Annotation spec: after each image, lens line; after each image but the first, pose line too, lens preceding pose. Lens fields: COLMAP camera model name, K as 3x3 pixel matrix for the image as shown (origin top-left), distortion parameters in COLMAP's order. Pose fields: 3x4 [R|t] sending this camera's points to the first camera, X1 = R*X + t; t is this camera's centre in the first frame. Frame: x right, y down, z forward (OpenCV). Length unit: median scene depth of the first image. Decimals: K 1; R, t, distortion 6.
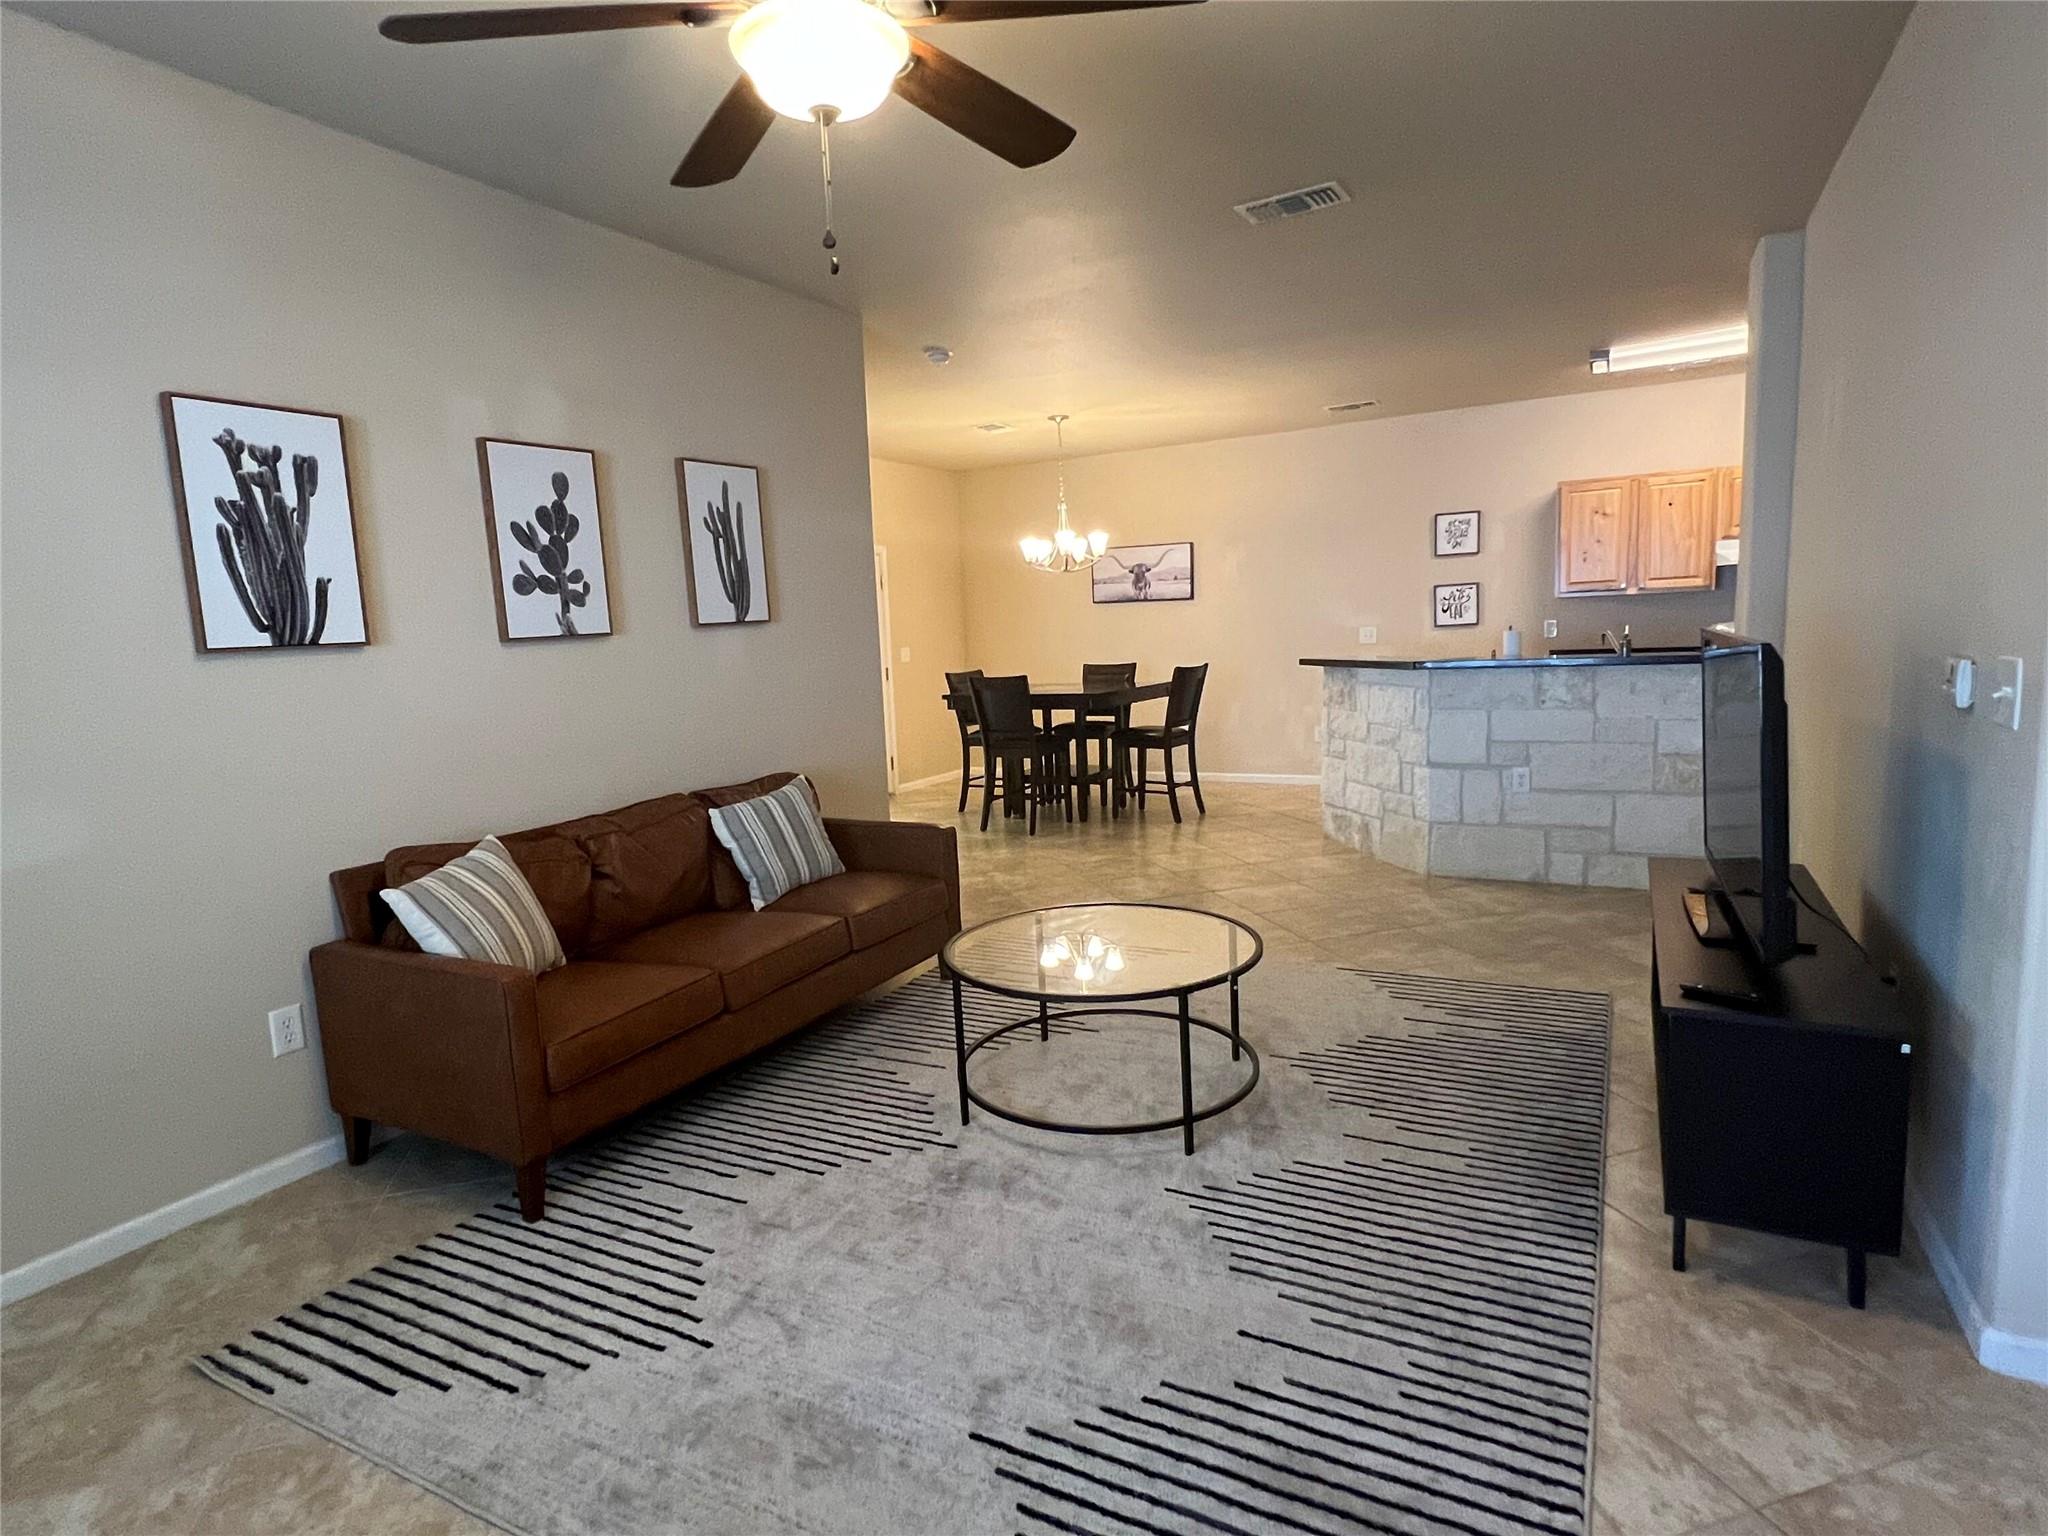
lens RADIAL K [[1081.1, 0, 1009.2], [0, 1081.1, 755.9], [0, 0, 1]] dist [-0.006600, 0.002943]
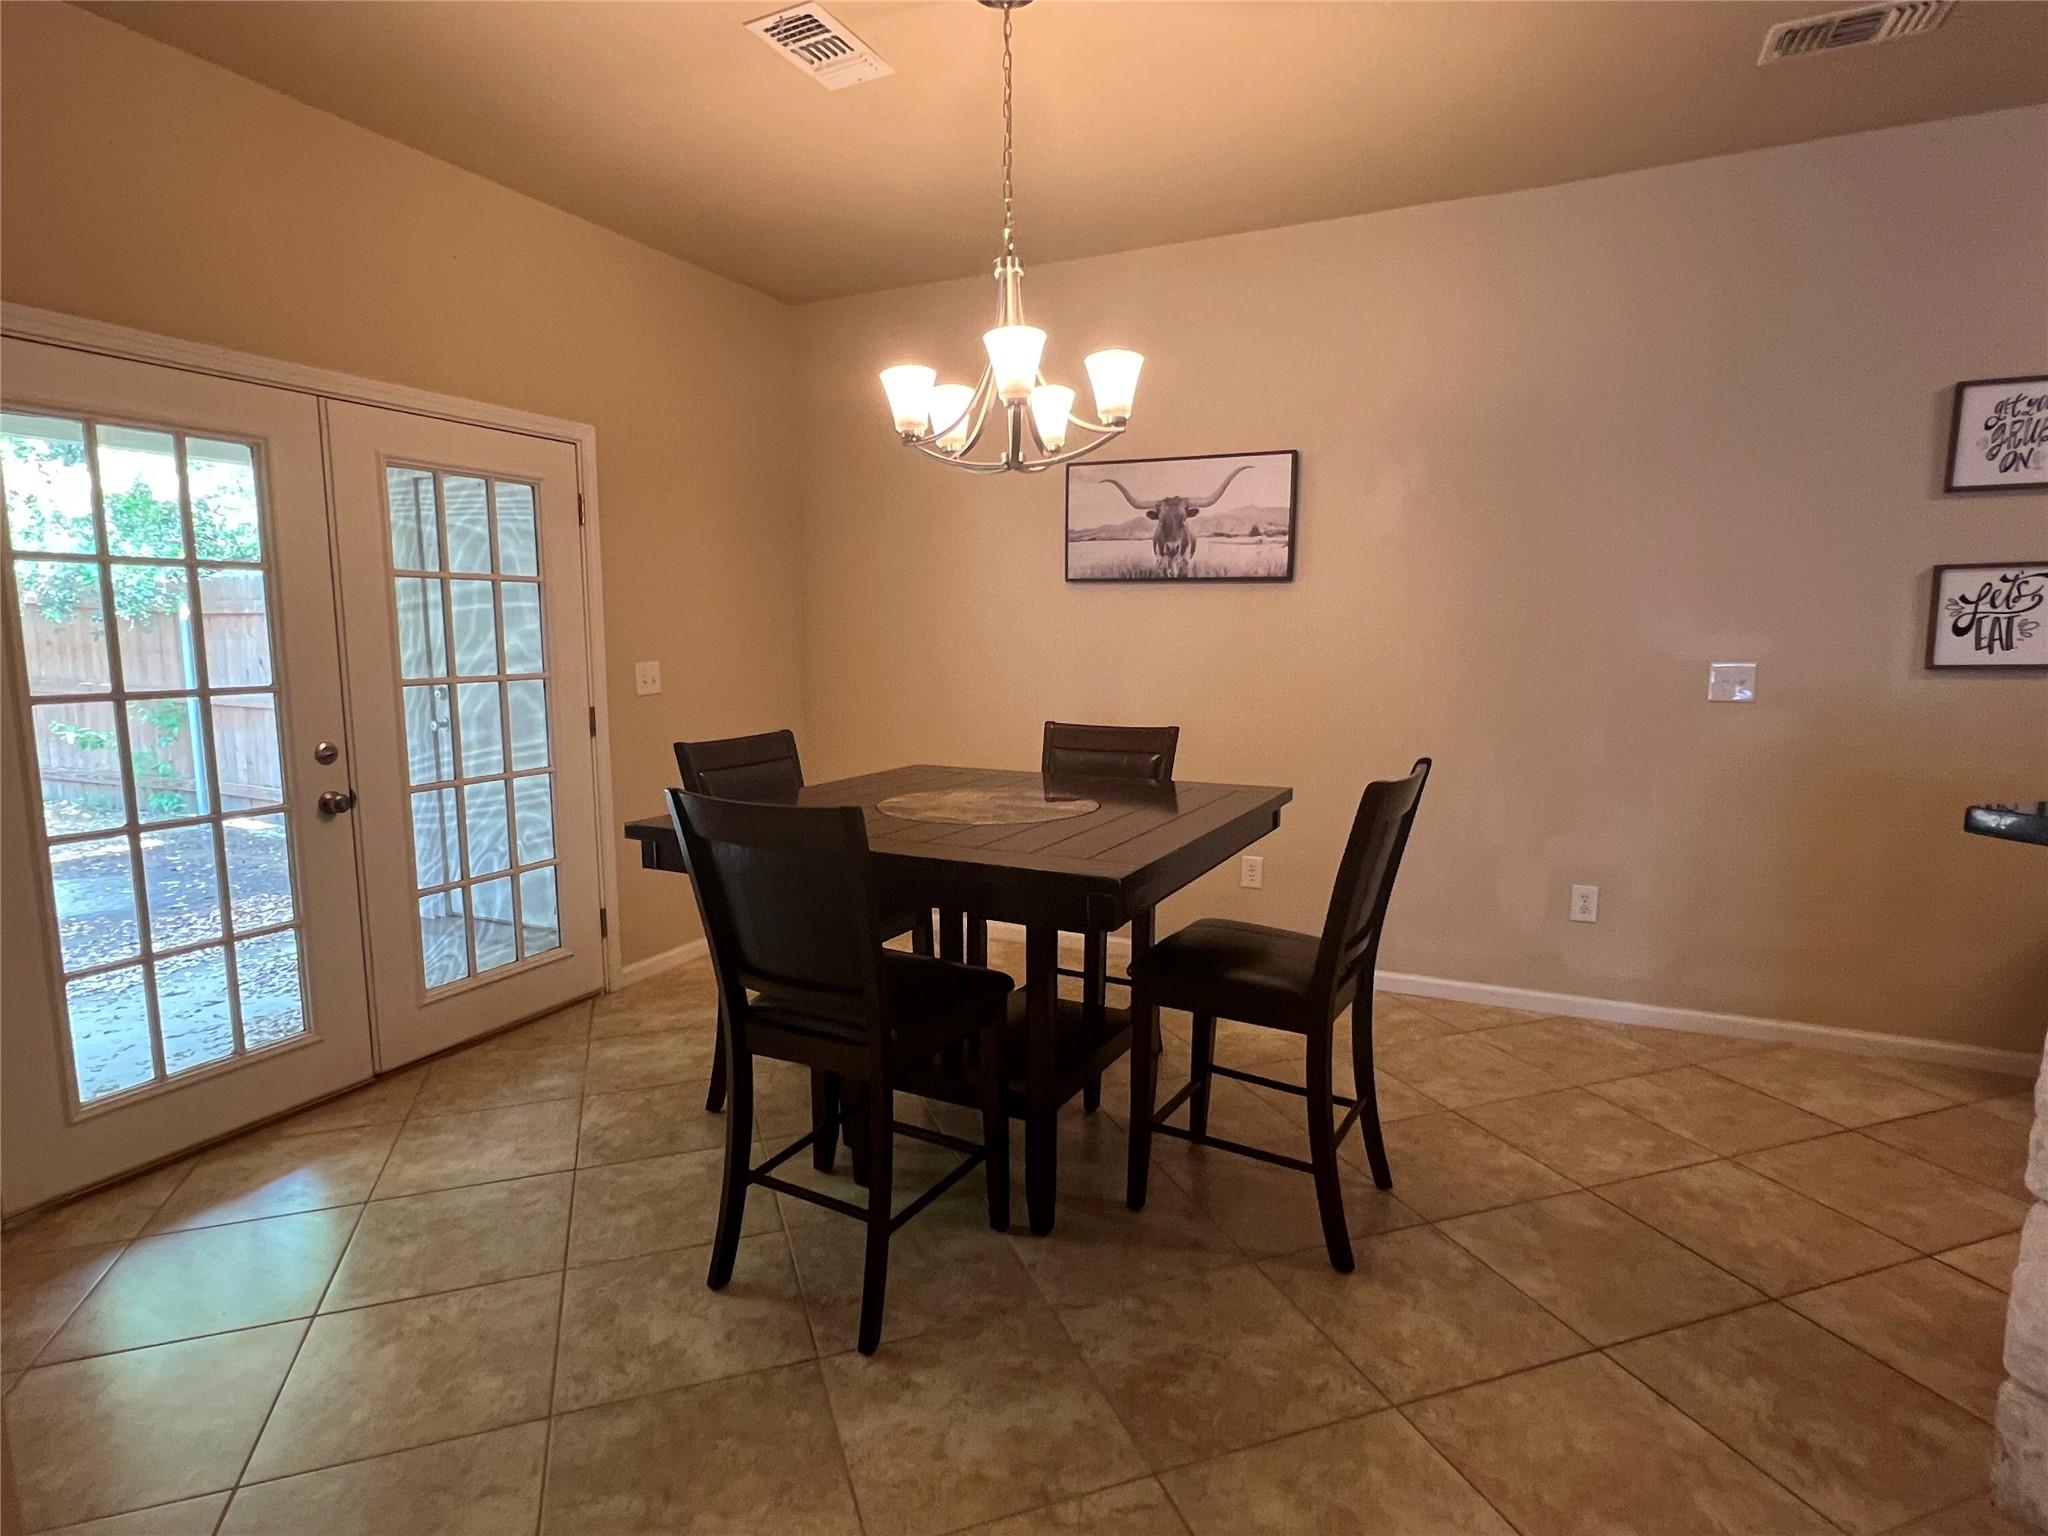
lens RADIAL K [[1081.1, 0, 1006.8], [0, 1081.1, 768.5], [0, 0, 1]] dist [-0.006600, 0.002943]
pose [[0.997755, 0.034069, 0.057656, 0.033860], [-0.034783, 0.999330, 0.011428, -0.079111], [-0.057228, -0.013408, 0.998271, 0.650890]]
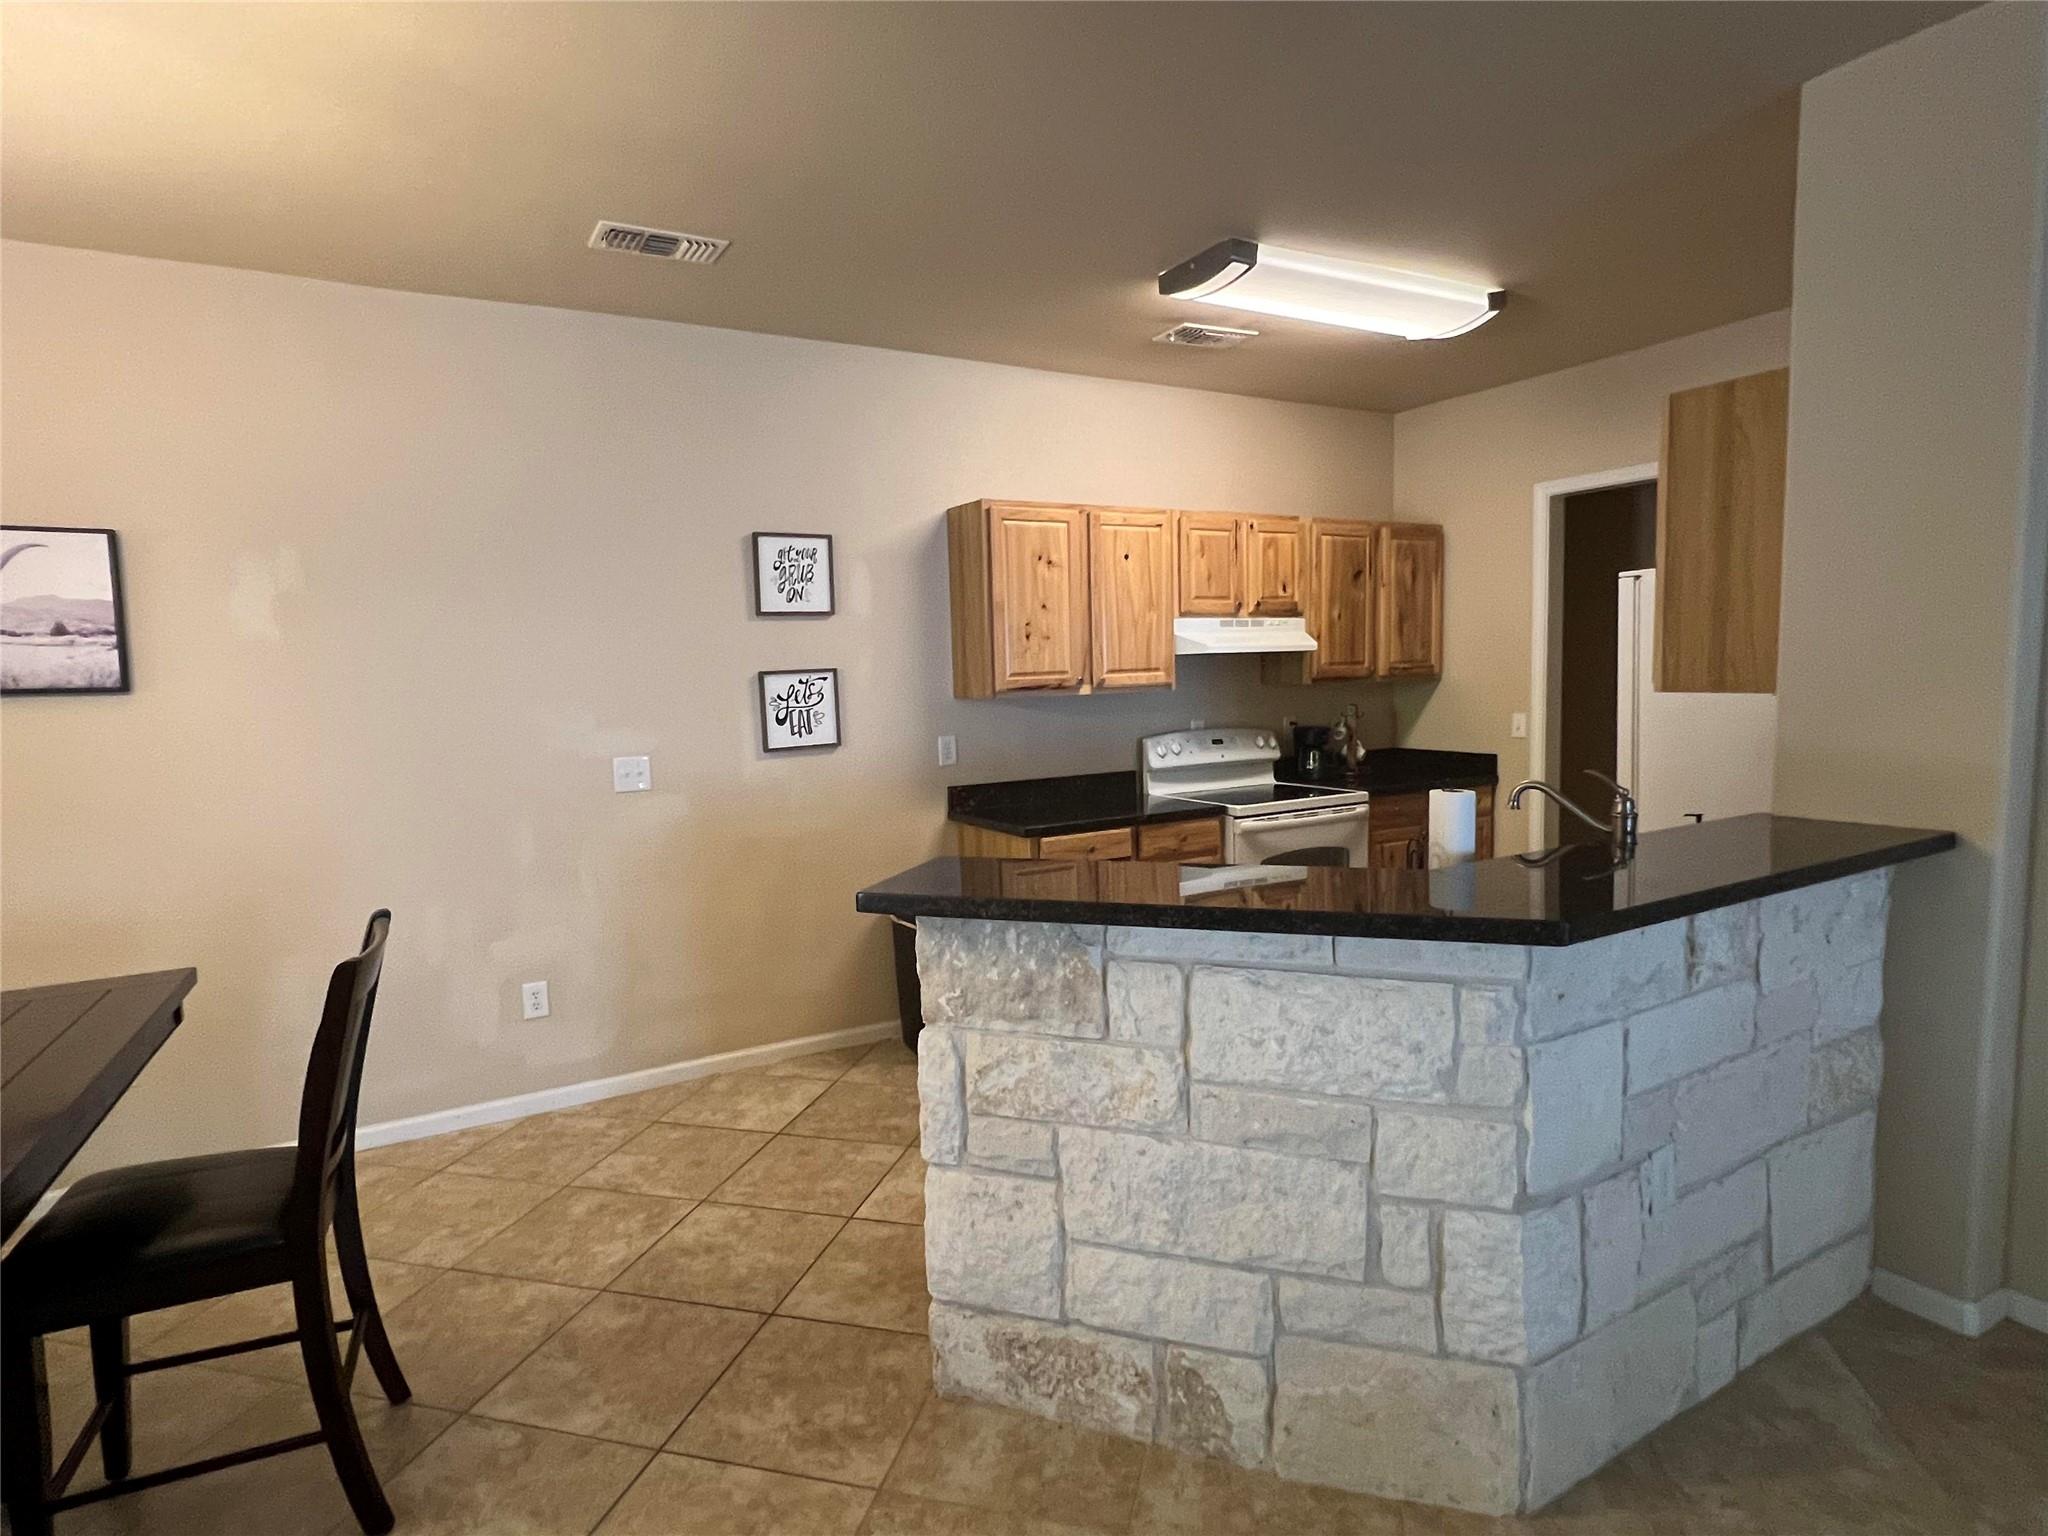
lens RADIAL K [[1081.1, 0, 1017.4], [0, 1081.1, 770.1], [0, 0, 1]] dist [-0.006600, 0.002943]
pose [[0.514150, -0.051763, 0.856137, 0.018459], [0.107881, 0.994153, -0.004680, -0.100540], [-0.850888, 0.094767, 0.516728, 0.666473]]
